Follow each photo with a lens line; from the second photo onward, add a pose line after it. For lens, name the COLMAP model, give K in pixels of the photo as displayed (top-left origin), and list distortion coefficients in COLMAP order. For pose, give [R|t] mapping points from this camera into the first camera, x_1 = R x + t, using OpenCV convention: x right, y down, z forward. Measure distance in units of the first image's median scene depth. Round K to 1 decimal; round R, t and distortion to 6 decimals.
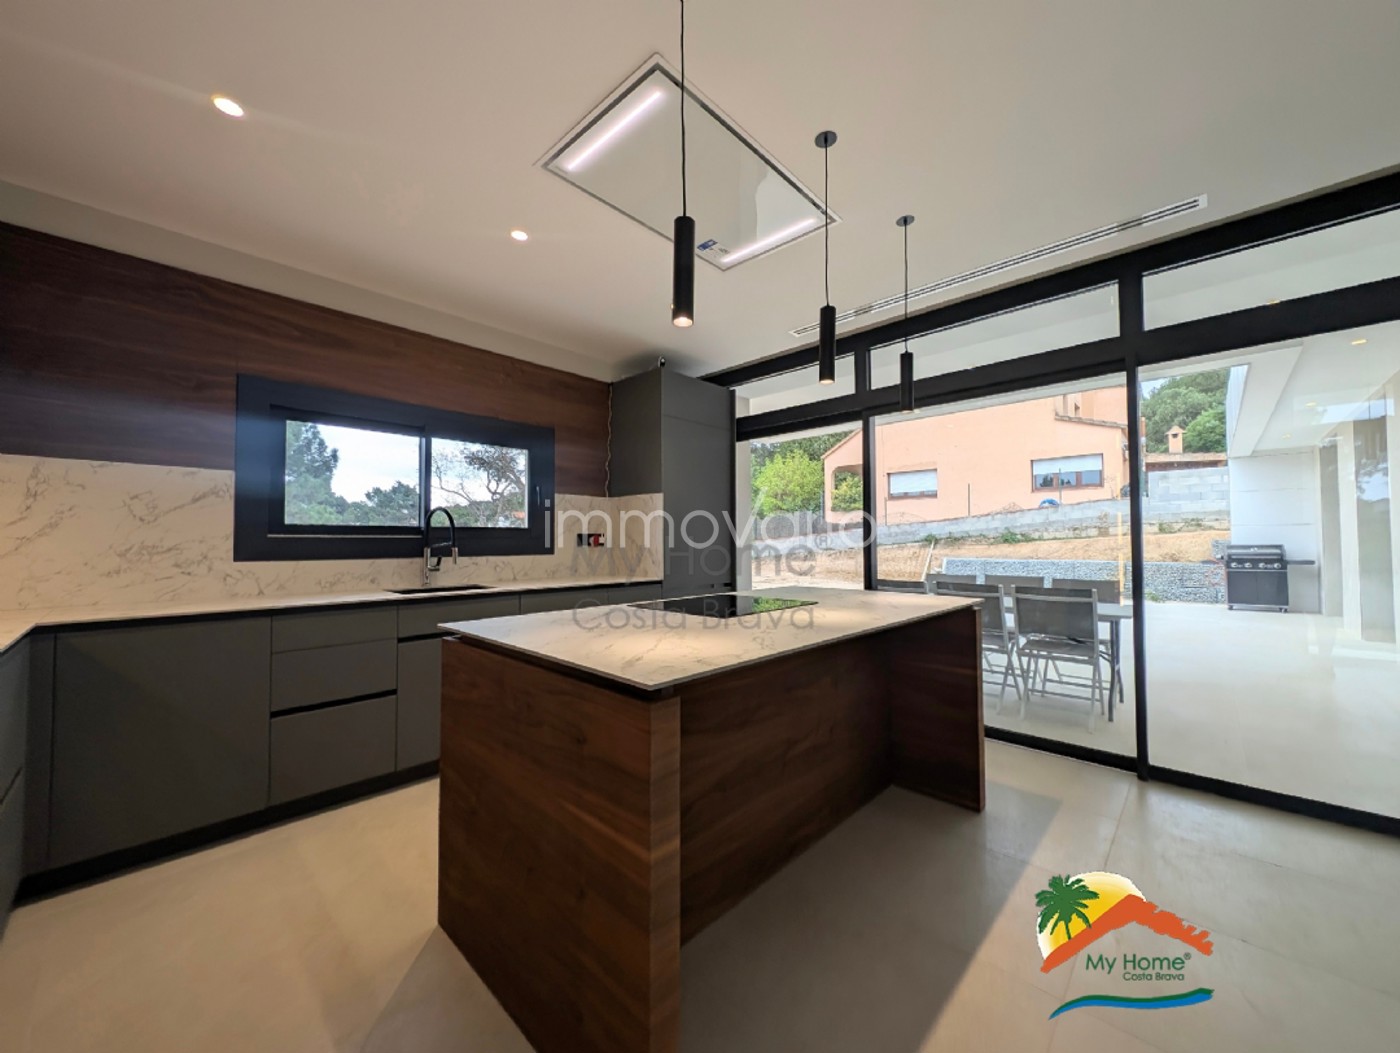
lens RADIAL K [[530.8, 0, 697.7], [0, 530.8, 527.5], [0, 0, 1]] dist [0.000900, -0.000010]
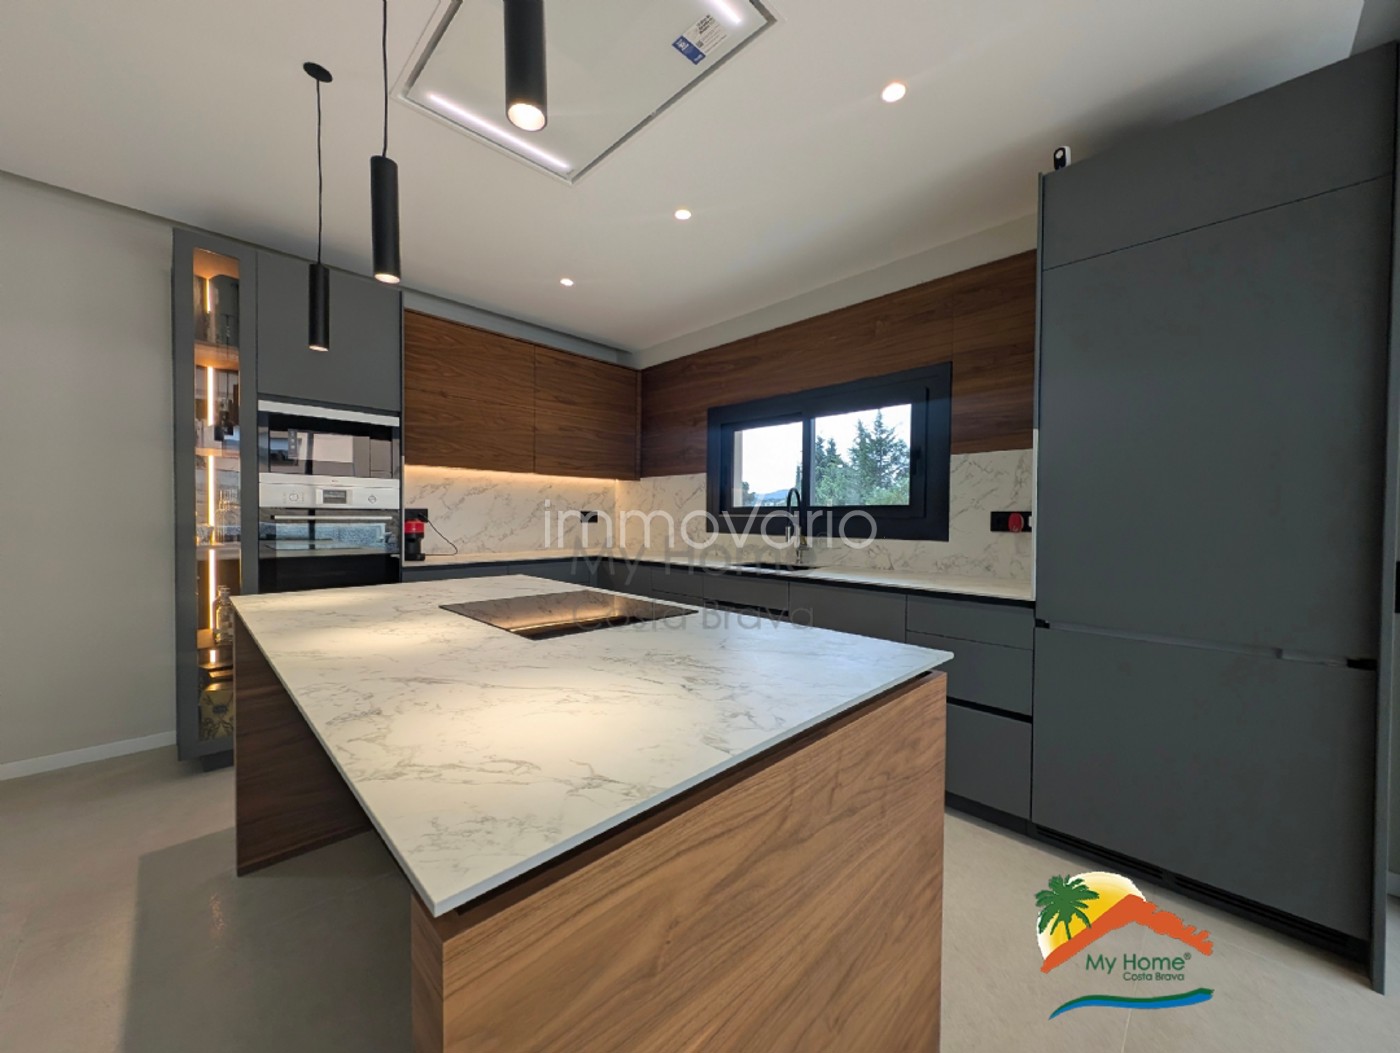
lens RADIAL K [[530.8, 0, 697.7], [0, 530.8, 527.5], [0, 0, 1]] dist [0.000900, -0.000010]
pose [[-0.018799, 0.009135, -0.999782, 0.536834], [0.008008, 0.999928, 0.008986, 0.028846], [0.999791, -0.007837, -0.018871, 0.828452]]
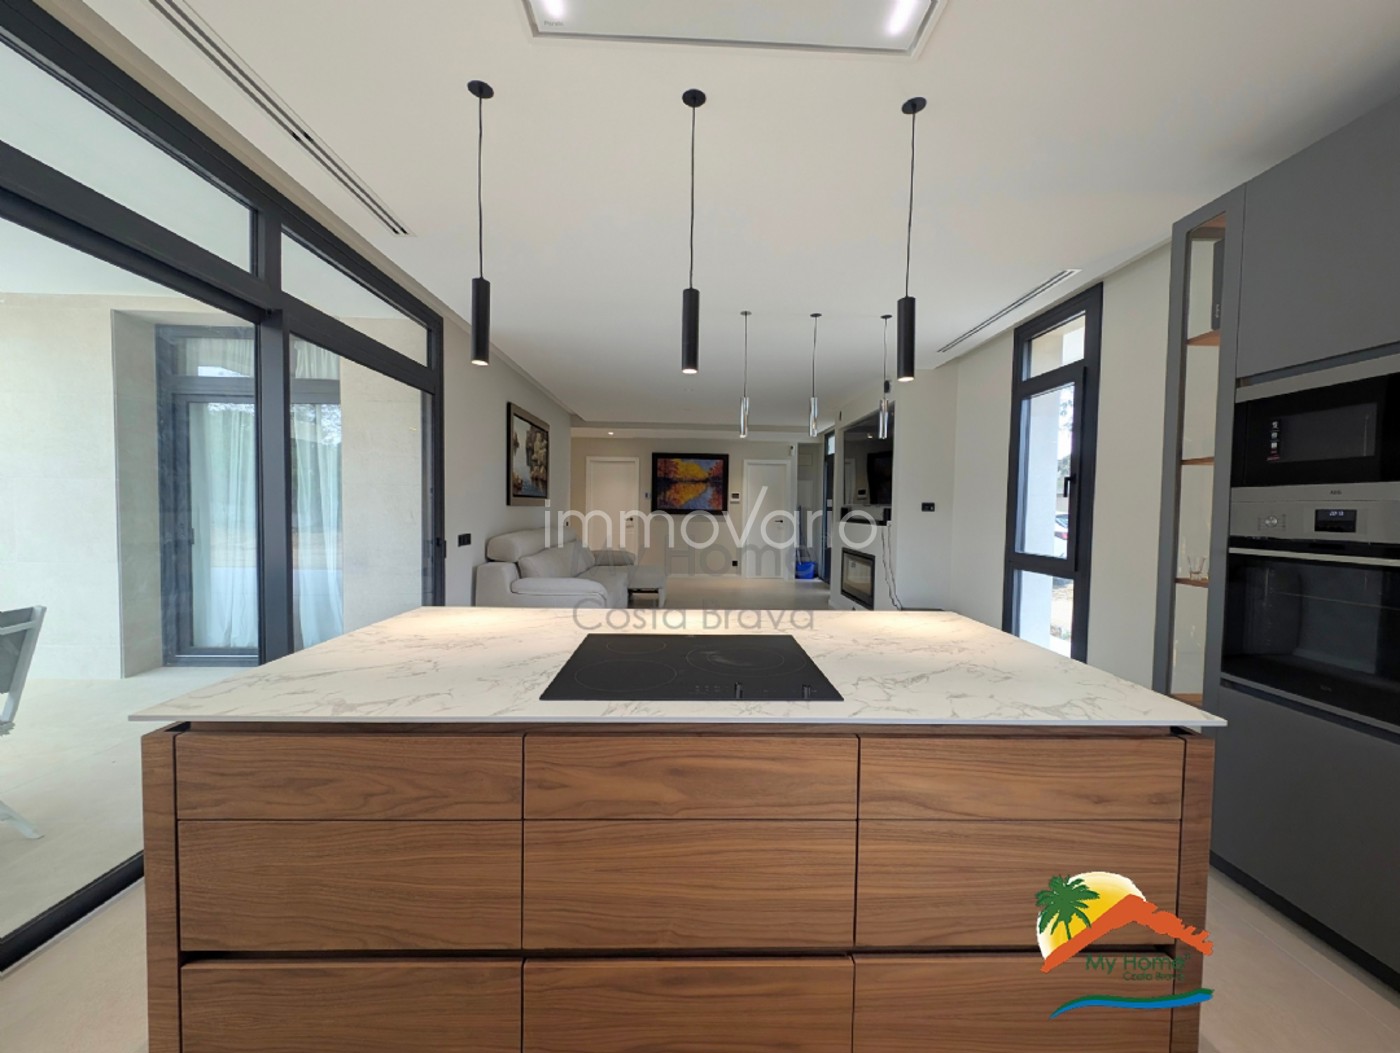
lens RADIAL K [[530.8, 0, 697.7], [0, 530.8, 527.5], [0, 0, 1]] dist [0.000900, -0.000010]
pose [[-0.709752, -0.043650, 0.703098, -0.298432], [-0.035840, 0.999023, 0.025843, -0.005821], [-0.703540, -0.006857, -0.710623, 0.990169]]
